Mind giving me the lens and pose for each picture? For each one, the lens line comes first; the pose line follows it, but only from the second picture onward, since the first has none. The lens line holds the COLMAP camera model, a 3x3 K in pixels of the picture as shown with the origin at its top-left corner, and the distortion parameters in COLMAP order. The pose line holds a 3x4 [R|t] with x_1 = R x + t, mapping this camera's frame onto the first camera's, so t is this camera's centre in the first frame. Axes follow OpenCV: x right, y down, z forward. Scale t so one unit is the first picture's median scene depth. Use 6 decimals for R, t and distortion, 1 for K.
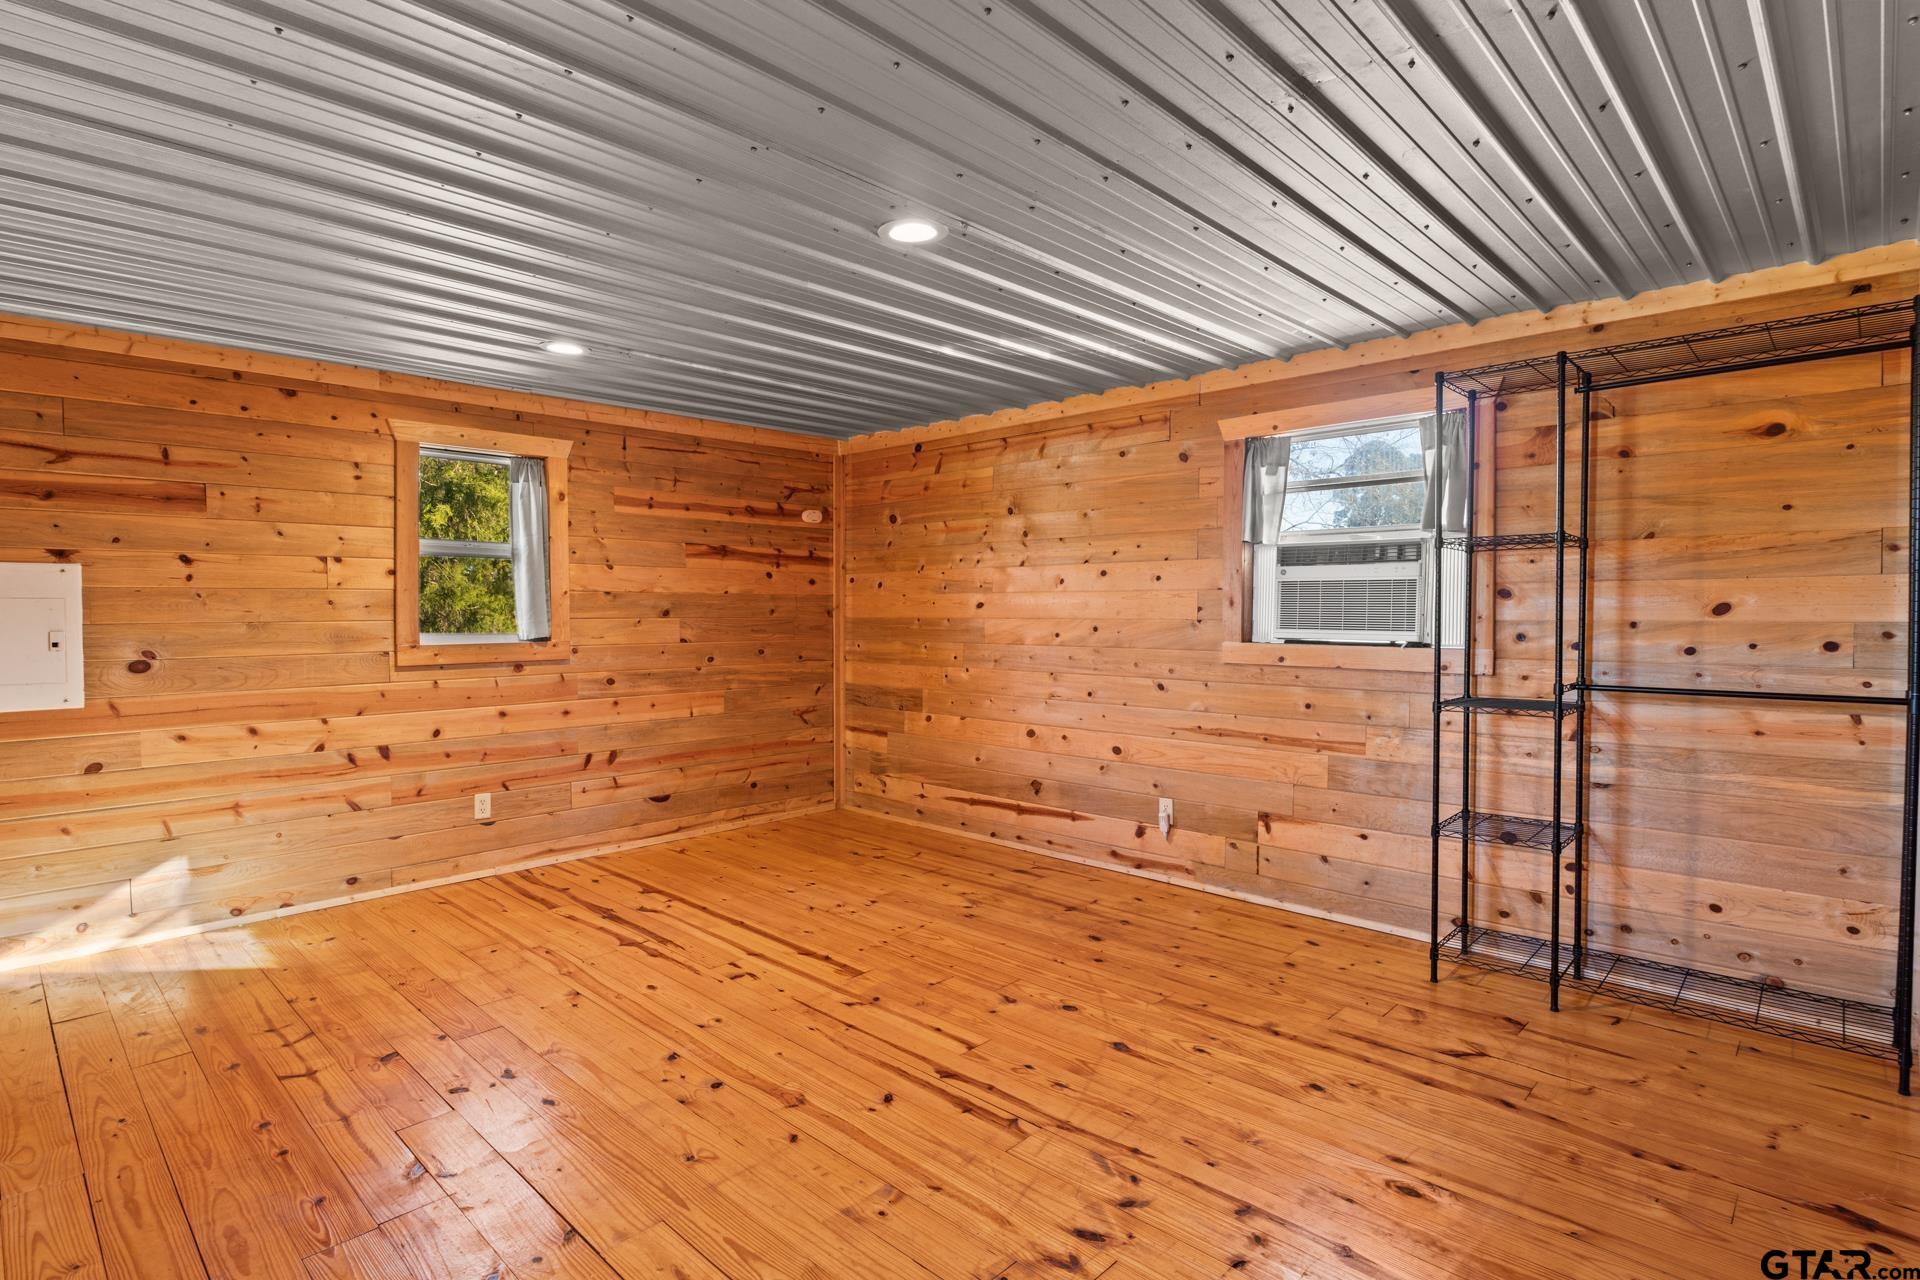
lens RADIAL K [[965.5, 0, 965.1], [0, 965.5, 618.7], [0, 0, 1]] dist [-0.004892, -0.000208]
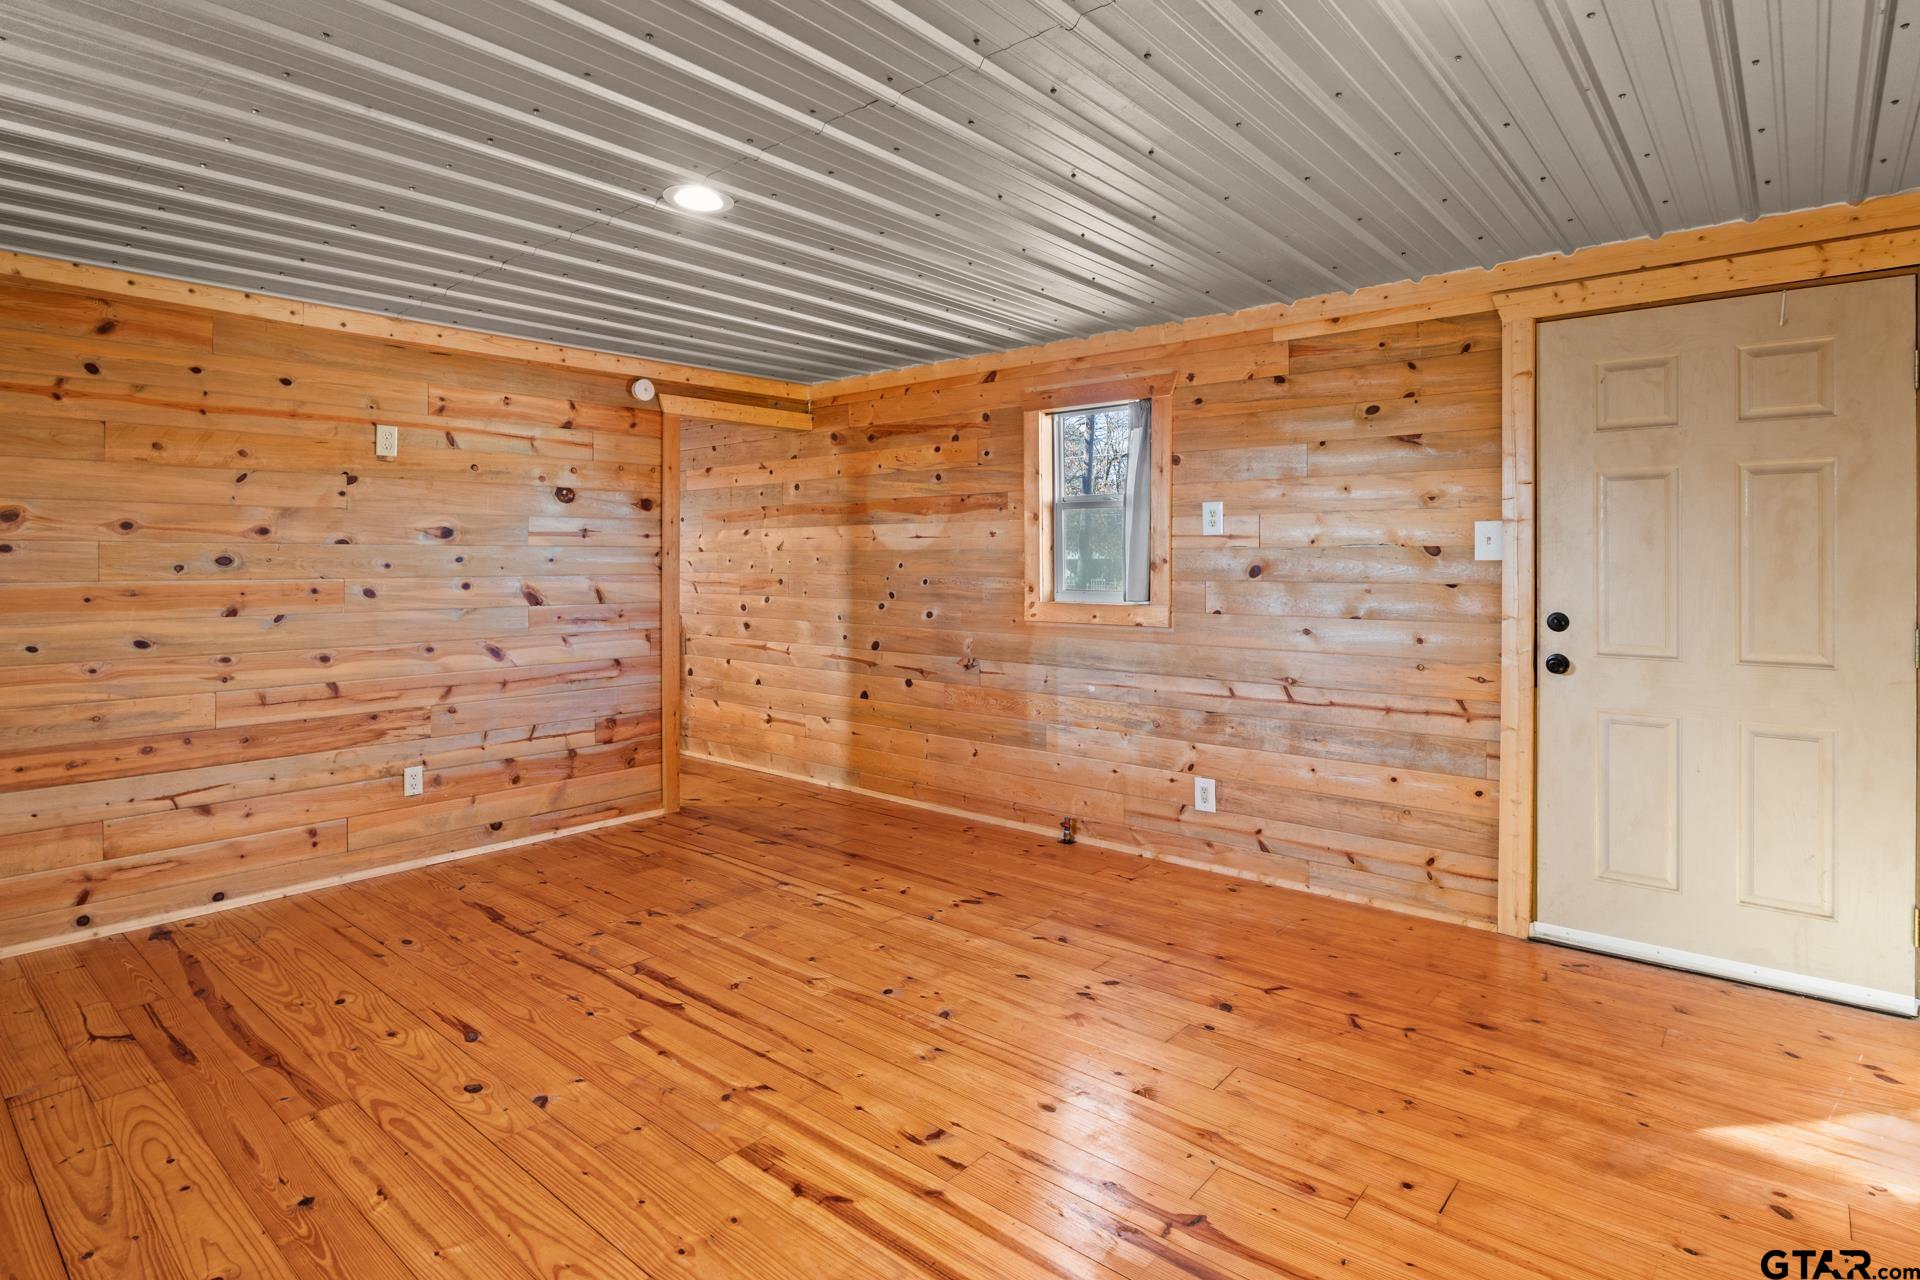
lens RADIAL K [[987.1, 0, 963.5], [0, 987.1, 575.8], [0, 0, 1]] dist [-0.003027, 0.000246]
pose [[-0.998384, 0.004705, -0.056632, -0.255338], [0.003134, 0.999608, 0.027813, -0.026713], [0.056741, 0.027591, -0.998008, 1.926958]]
